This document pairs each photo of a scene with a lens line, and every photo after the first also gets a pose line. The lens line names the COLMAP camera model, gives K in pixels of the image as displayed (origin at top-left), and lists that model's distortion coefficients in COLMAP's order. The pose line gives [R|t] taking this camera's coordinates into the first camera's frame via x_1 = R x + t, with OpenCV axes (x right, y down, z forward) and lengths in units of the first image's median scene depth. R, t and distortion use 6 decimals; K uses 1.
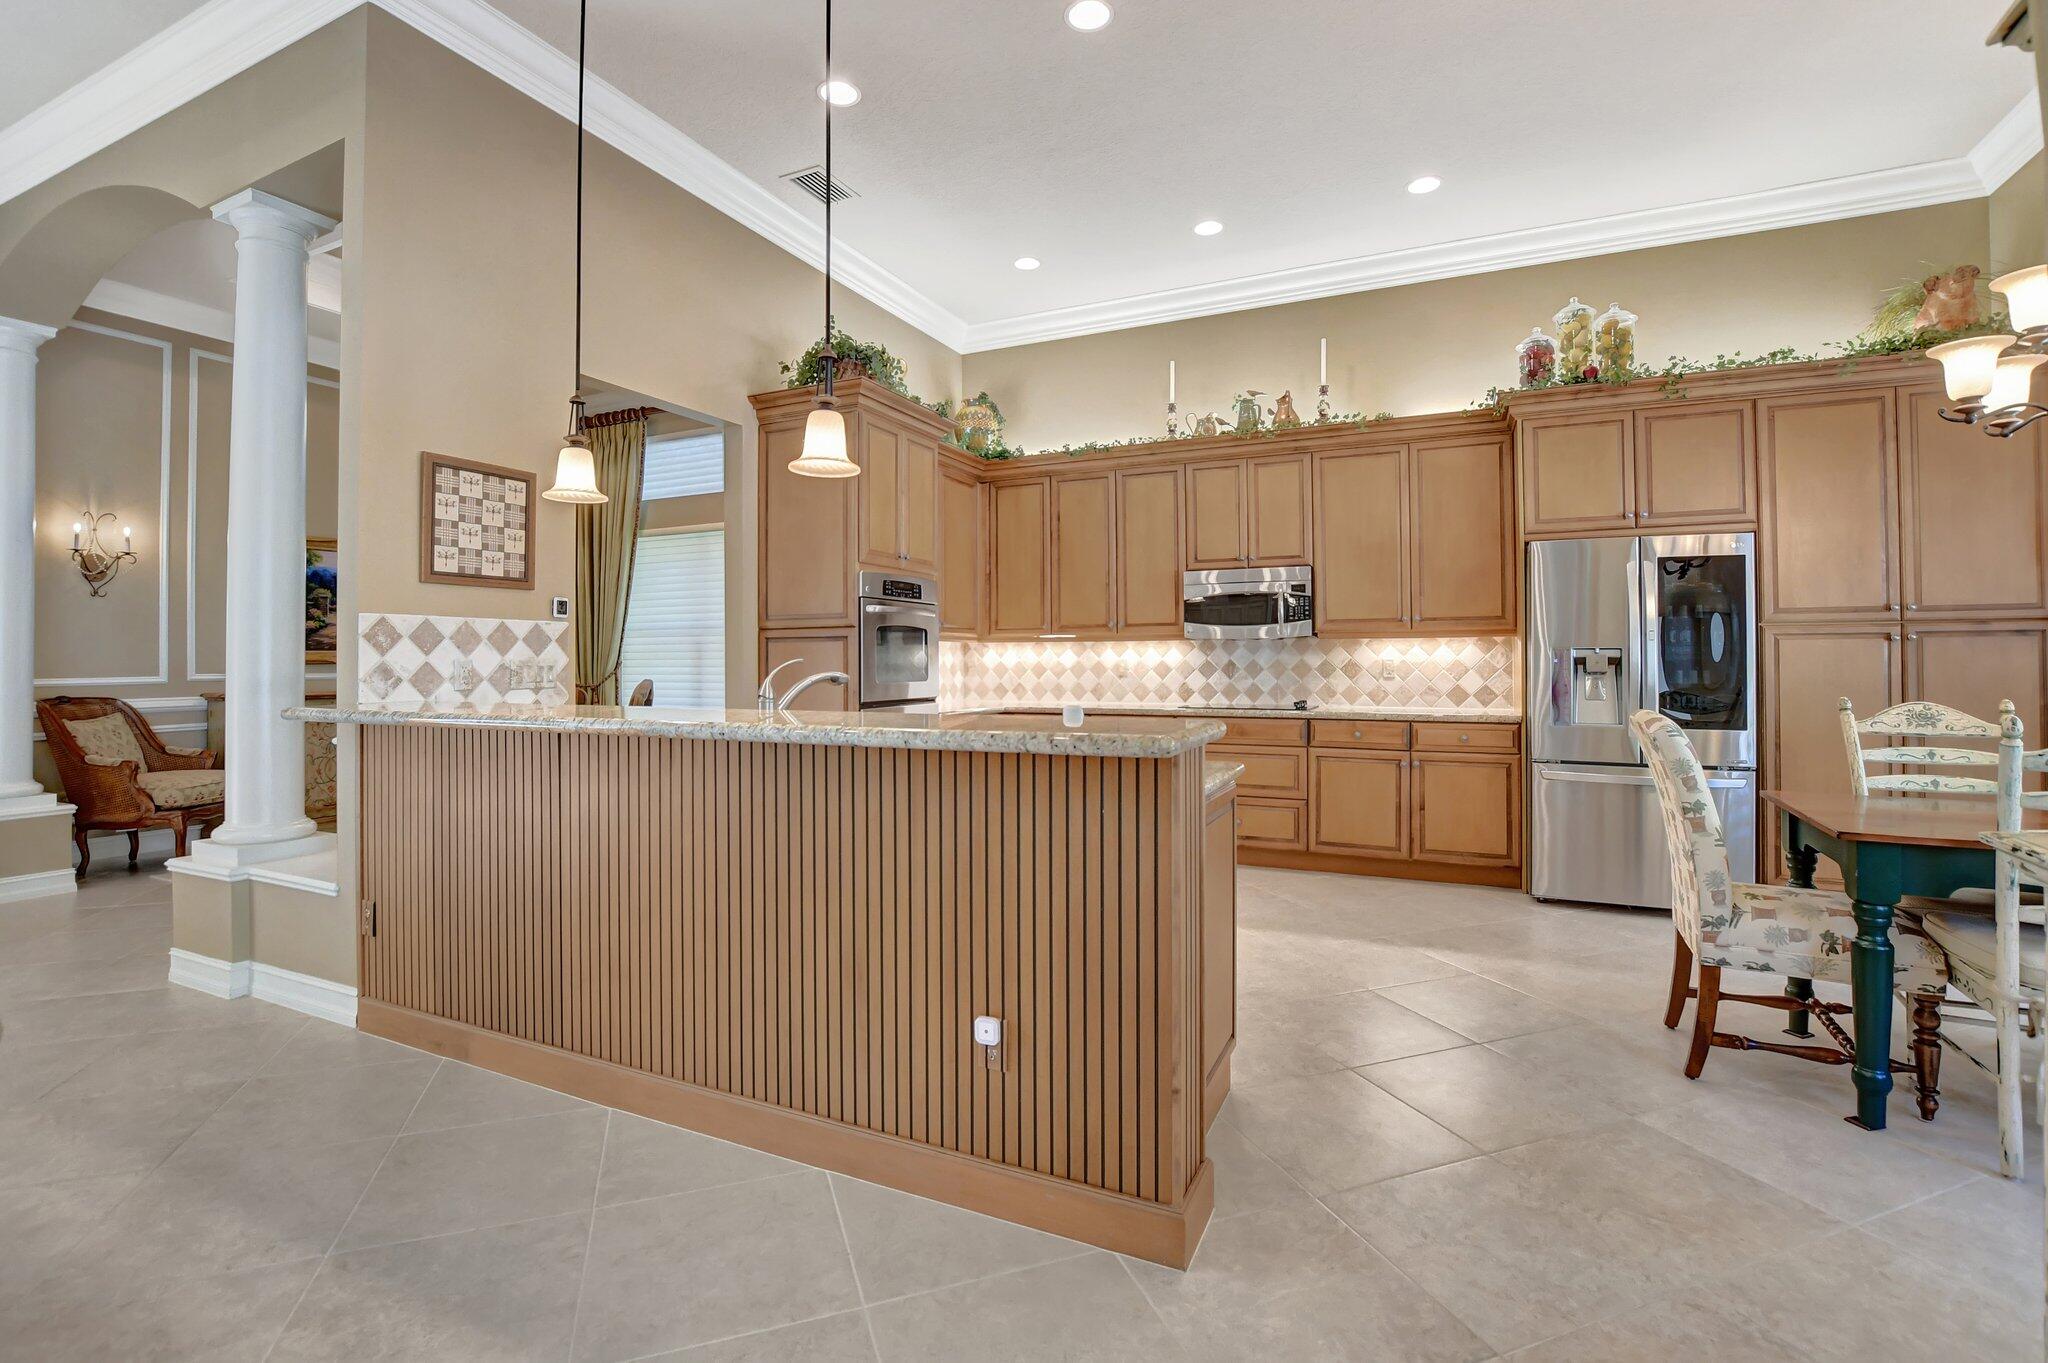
lens RADIAL K [[932.5, 0, 1020.3], [0, 932.5, 638.2], [0, 0, 1]] dist [-0.028892, 0.000902]
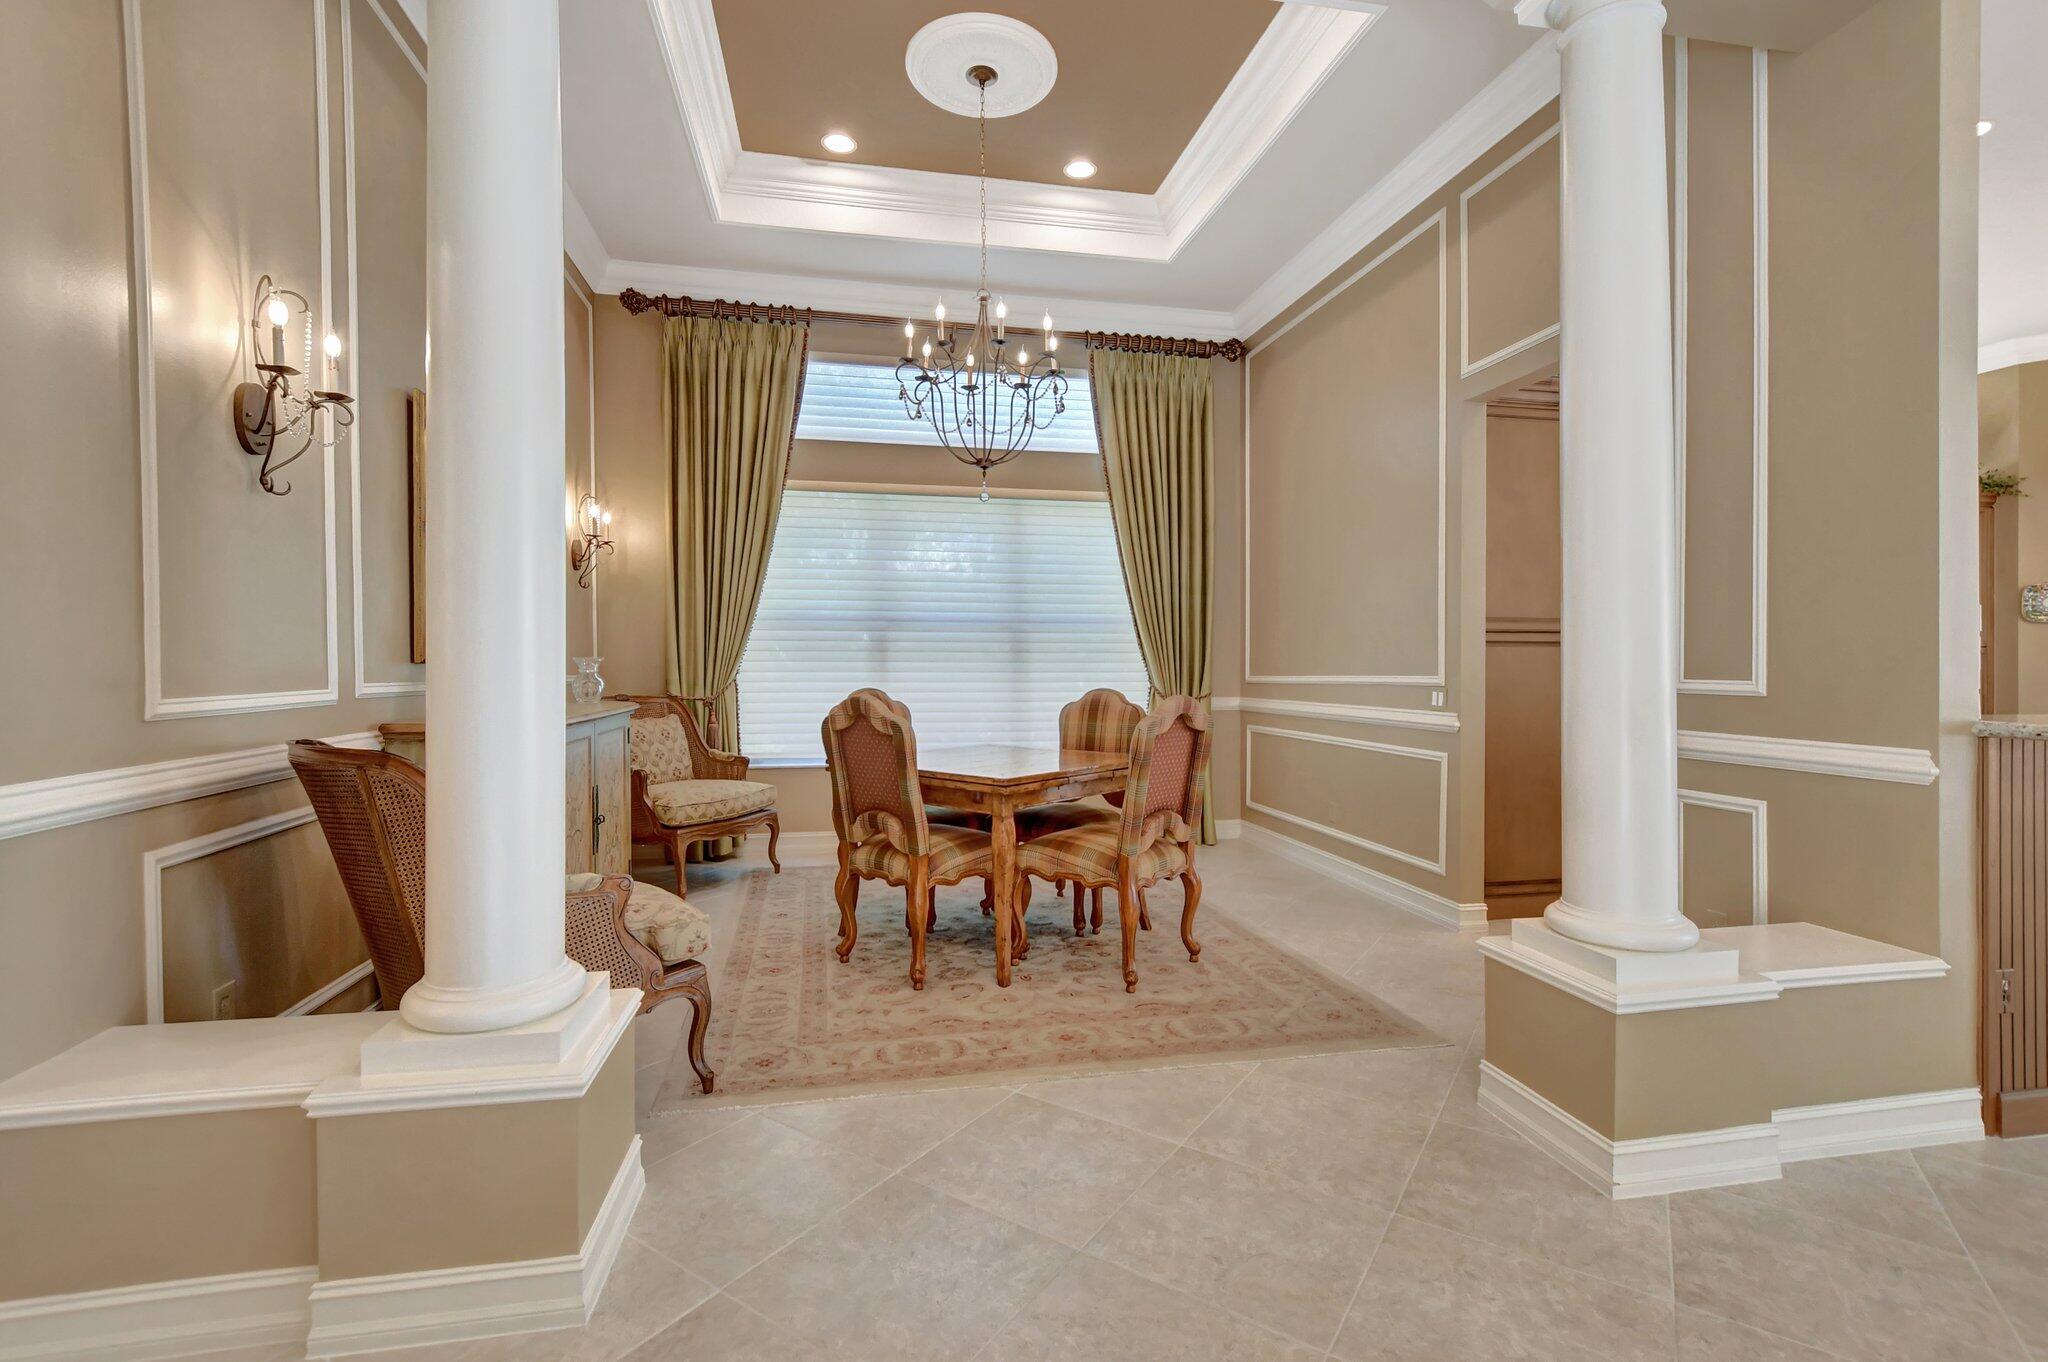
lens RADIAL K [[916.5, 0, 1029.8], [0, 916.5, 671.2], [0, 0, 1]] dist [0.000725, 0.000016]
pose [[0.801562, 0.002918, 0.597905, -1.002294], [-0.020743, 0.999522, 0.022930, 0.015647], [-0.597552, -0.030782, 0.801239, 0.473317]]
